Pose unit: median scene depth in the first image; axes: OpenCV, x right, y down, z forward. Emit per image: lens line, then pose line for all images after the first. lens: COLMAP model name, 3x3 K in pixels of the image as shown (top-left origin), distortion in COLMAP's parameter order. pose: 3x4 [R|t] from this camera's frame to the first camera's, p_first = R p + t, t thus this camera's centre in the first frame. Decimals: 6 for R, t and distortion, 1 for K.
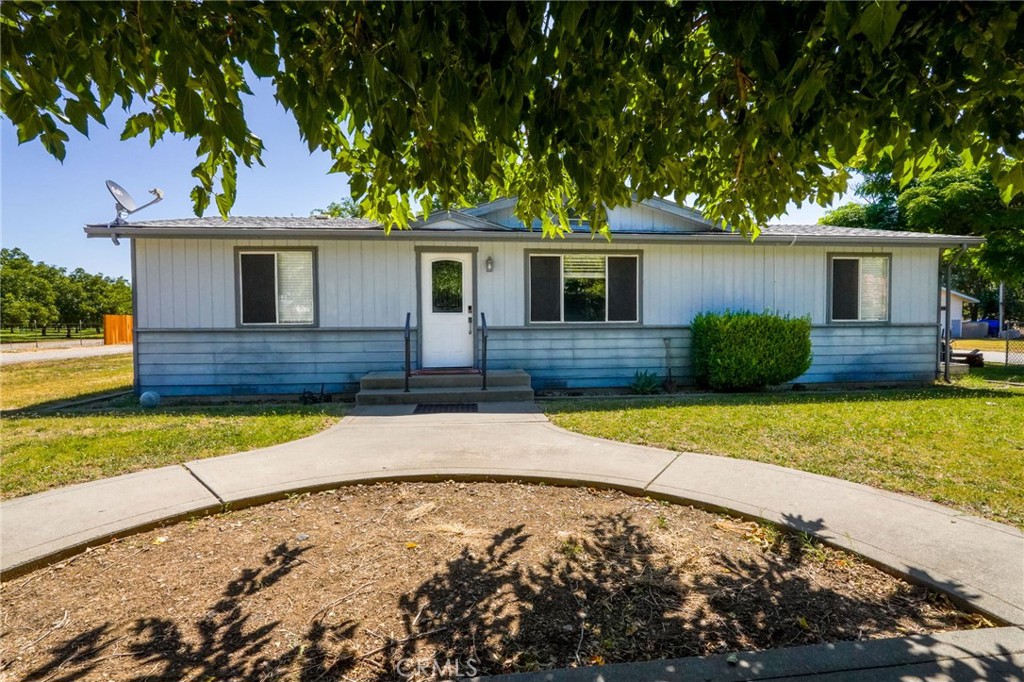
lens RADIAL K [[475.9, 0, 509.8], [0, 475.9, 337.7], [0, 0, 1]] dist [-0.019123, 0.007512]
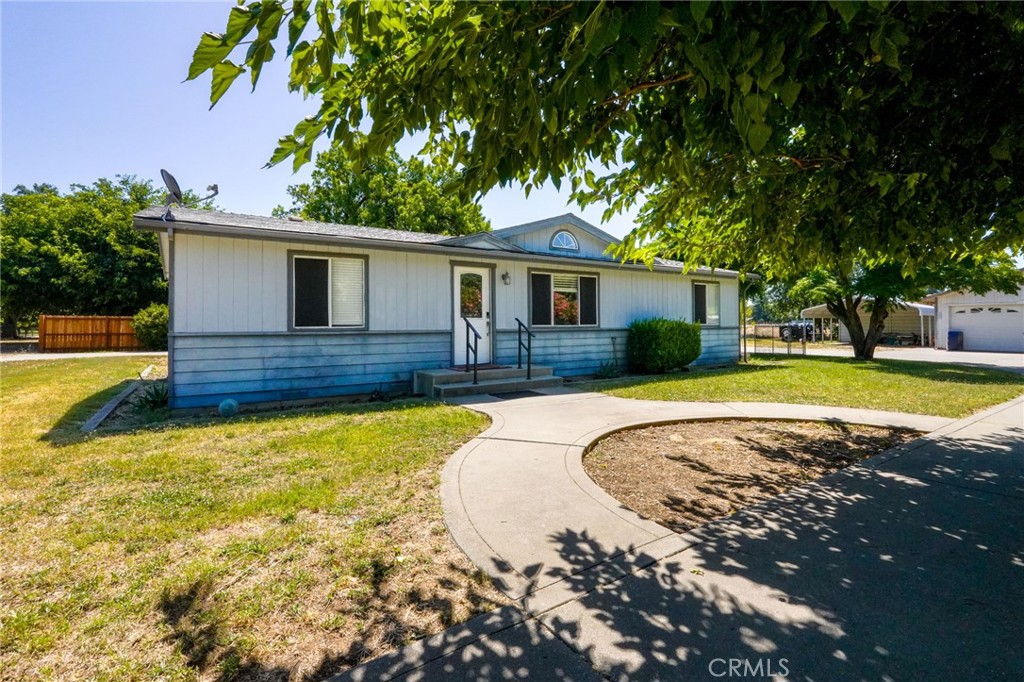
lens RADIAL K [[475.9, 0, 513.2], [0, 475.9, 318.1], [0, 0, 1]] dist [-0.019123, 0.007512]
pose [[0.886849, 0.007097, 0.462005, -0.585085], [0.016558, 0.998752, -0.047126, 0.005517], [-0.461762, 0.049444, 0.885624, -0.088254]]
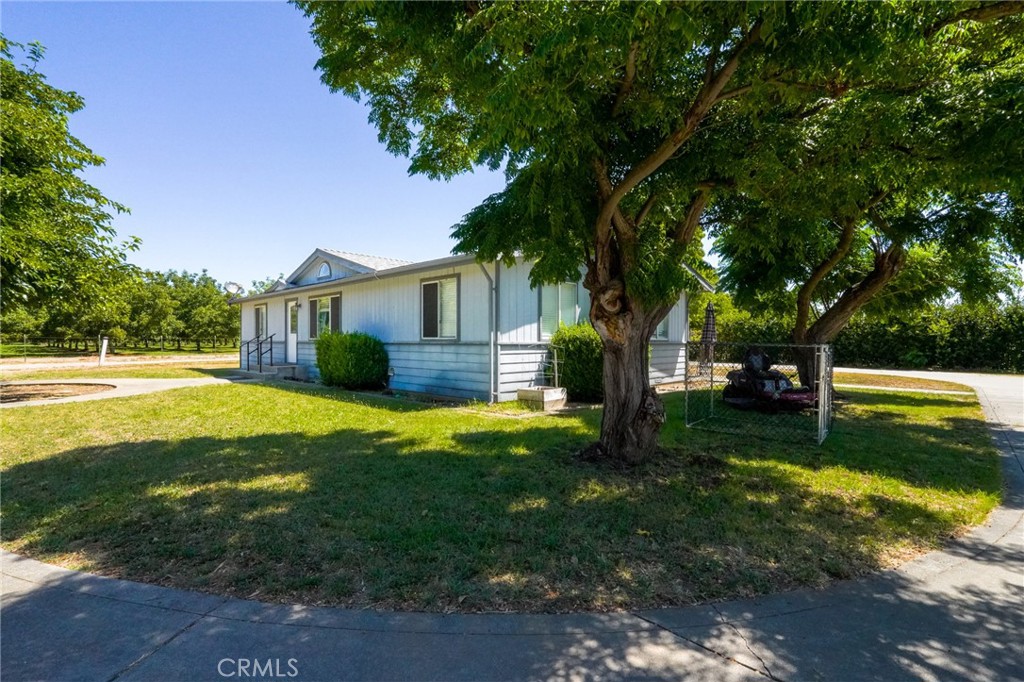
lens RADIAL K [[475.9, 0, 513.2], [0, 475.9, 341.6], [0, 0, 1]] dist [-0.019123, 0.007512]
pose [[0.645474, 0.007867, -0.763741, 1.842857], [-0.032824, 0.999309, -0.017448, -0.016604], [0.763076, 0.036331, 0.645286, 0.463411]]
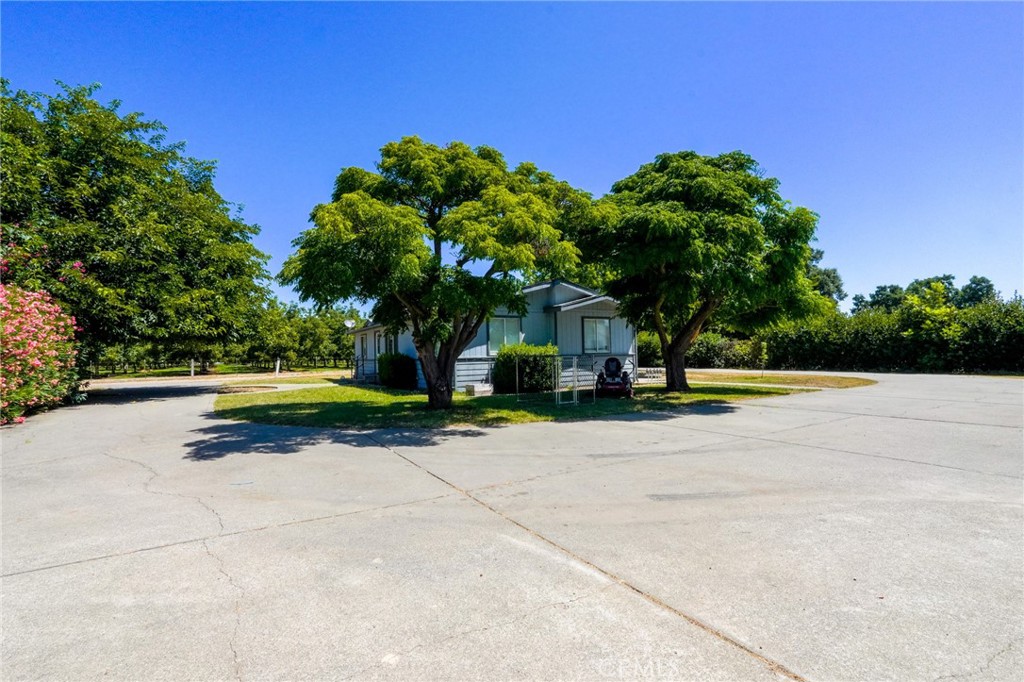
lens RADIAL K [[475.9, 0, 507.5], [0, 475.9, 342.2], [0, 0, 1]] dist [-0.019123, 0.007512]
pose [[0.403601, -0.029505, -0.914459, 2.869466], [-0.011693, 0.999232, -0.037401, -0.026790], [0.914860, 0.025787, 0.402946, 0.579334]]
